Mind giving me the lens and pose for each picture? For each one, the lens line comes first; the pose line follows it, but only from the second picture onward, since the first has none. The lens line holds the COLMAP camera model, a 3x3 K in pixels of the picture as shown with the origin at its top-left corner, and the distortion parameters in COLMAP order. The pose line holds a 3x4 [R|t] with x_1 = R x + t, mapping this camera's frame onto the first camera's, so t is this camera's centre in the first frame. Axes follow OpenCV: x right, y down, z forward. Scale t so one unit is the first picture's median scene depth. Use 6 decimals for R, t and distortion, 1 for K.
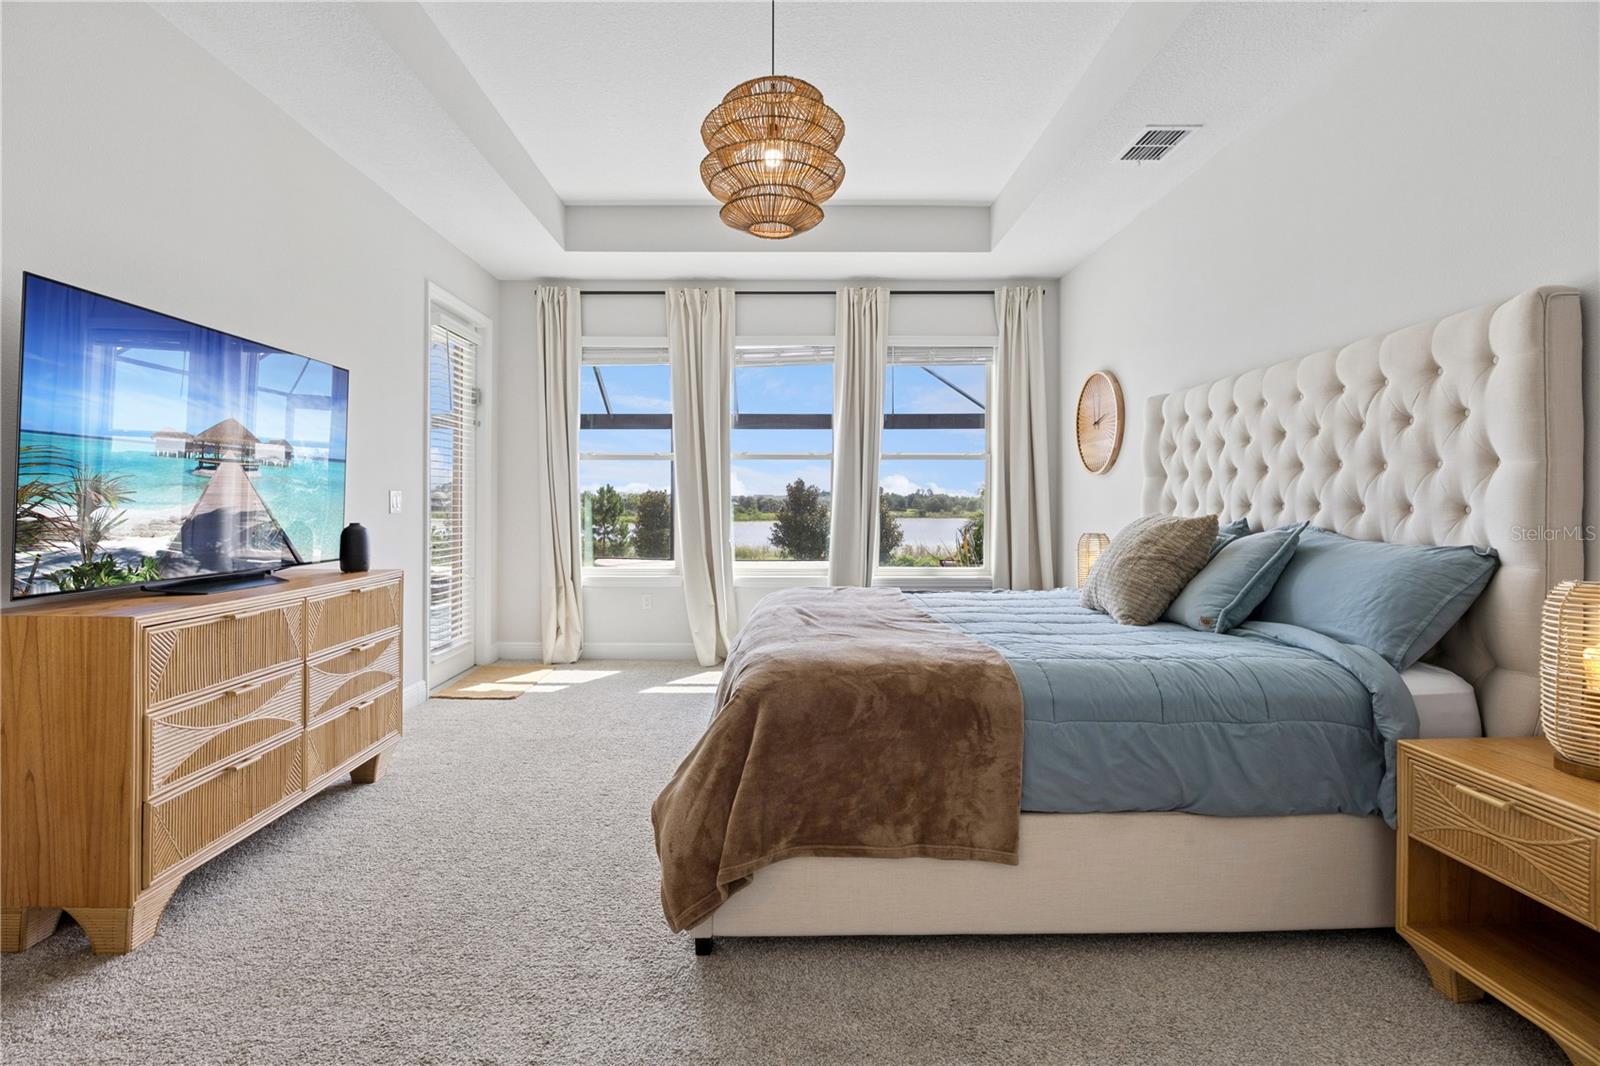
lens RADIAL K [[781.1, 0, 792.2], [0, 781.1, 506.1], [0, 0, 1]] dist [-0.011315, 0.000537]
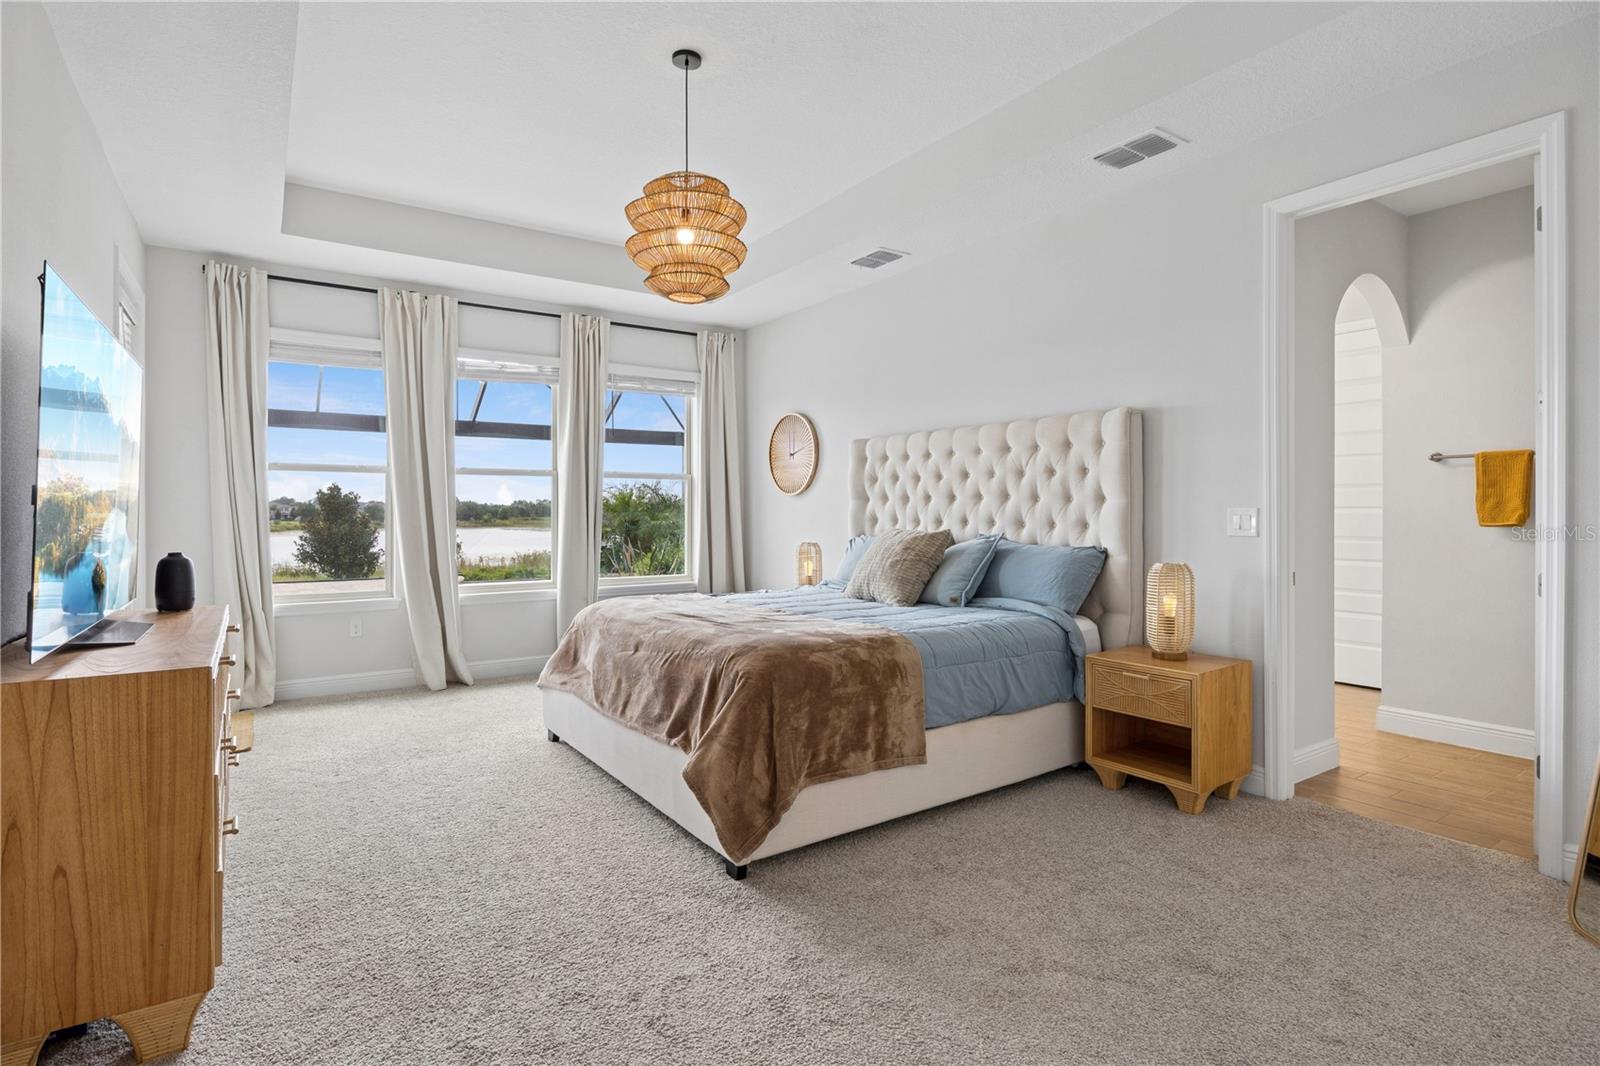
lens RADIAL K [[787.0, 0, 797.2], [0, 787.0, 517.2], [0, 0, 1]] dist [-0.002617, -0.000936]
pose [[0.828085, -0.006349, 0.560567, -0.664071], [0.003342, 0.999974, 0.006389, -0.027994], [-0.560593, -0.003418, 0.828084, -0.114476]]
